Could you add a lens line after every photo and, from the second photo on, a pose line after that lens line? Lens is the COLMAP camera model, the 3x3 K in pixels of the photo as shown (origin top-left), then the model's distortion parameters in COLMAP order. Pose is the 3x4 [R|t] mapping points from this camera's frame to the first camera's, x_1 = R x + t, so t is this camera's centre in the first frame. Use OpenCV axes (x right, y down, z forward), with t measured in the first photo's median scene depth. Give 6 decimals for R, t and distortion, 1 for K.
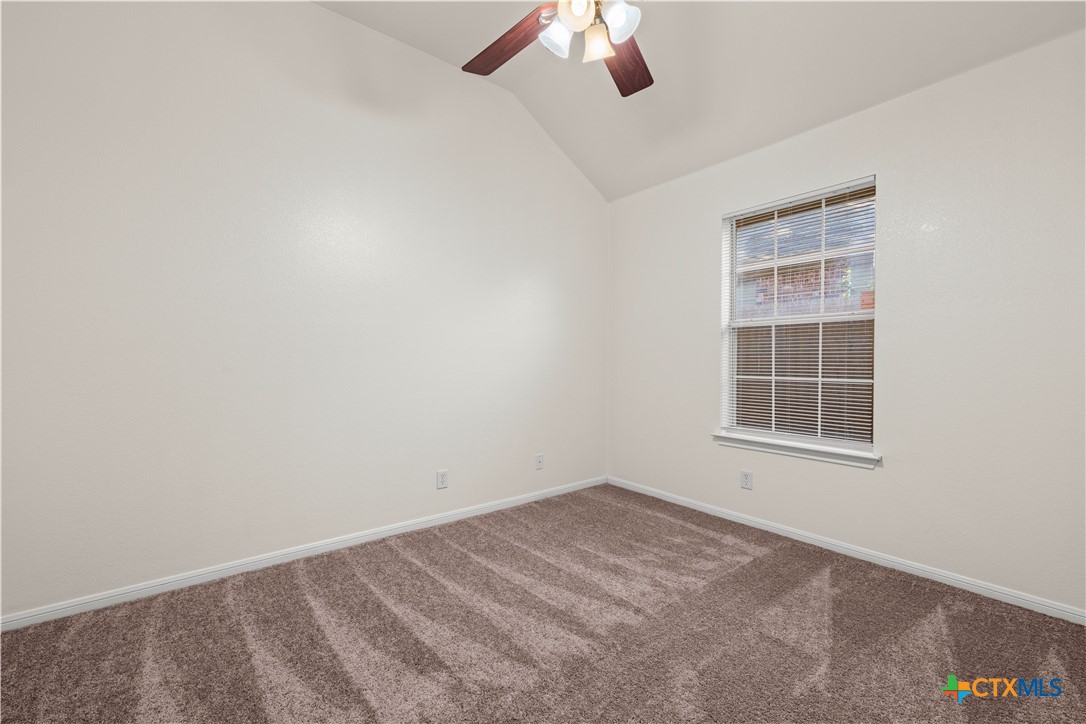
lens RADIAL K [[463.4, 0, 550.4], [0, 463.4, 360.1], [0, 0, 1]] dist [0.000281, 0.000145]
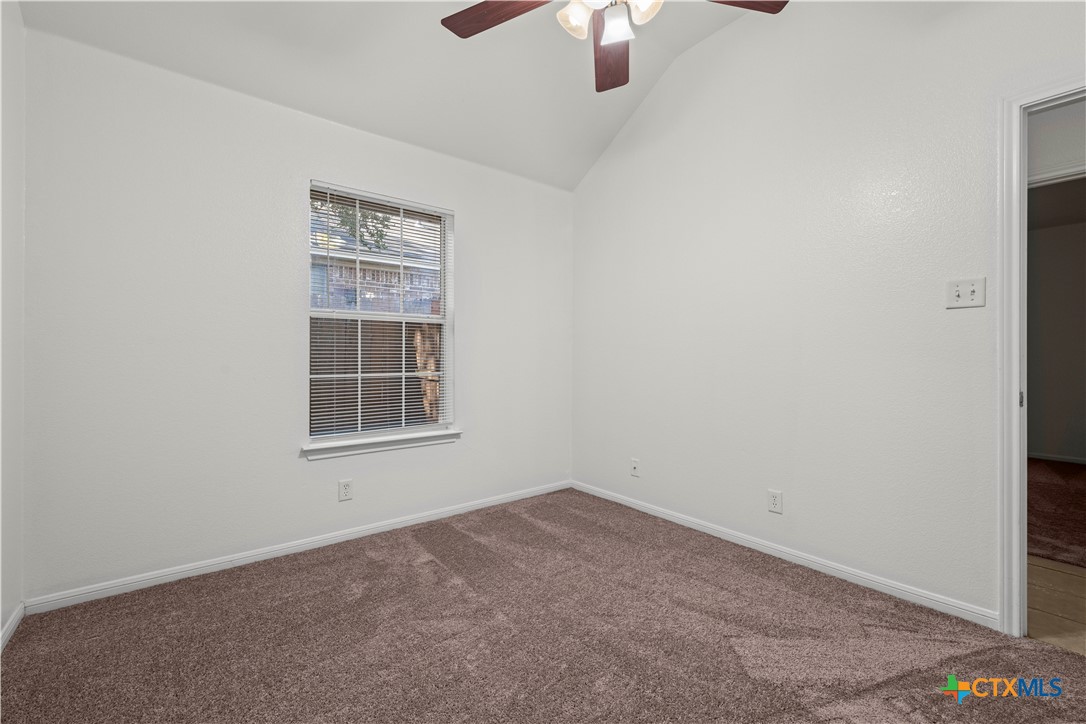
lens RADIAL K [[463.4, 0, 551.0], [0, 463.4, 357.6], [0, 0, 1]] dist [0.000281, 0.000145]
pose [[-0.017042, -0.004552, 0.999844, -0.478758], [-0.000084, 0.999990, 0.004551, -0.001820], [-0.999855, -0.000006, -0.017042, 0.622302]]
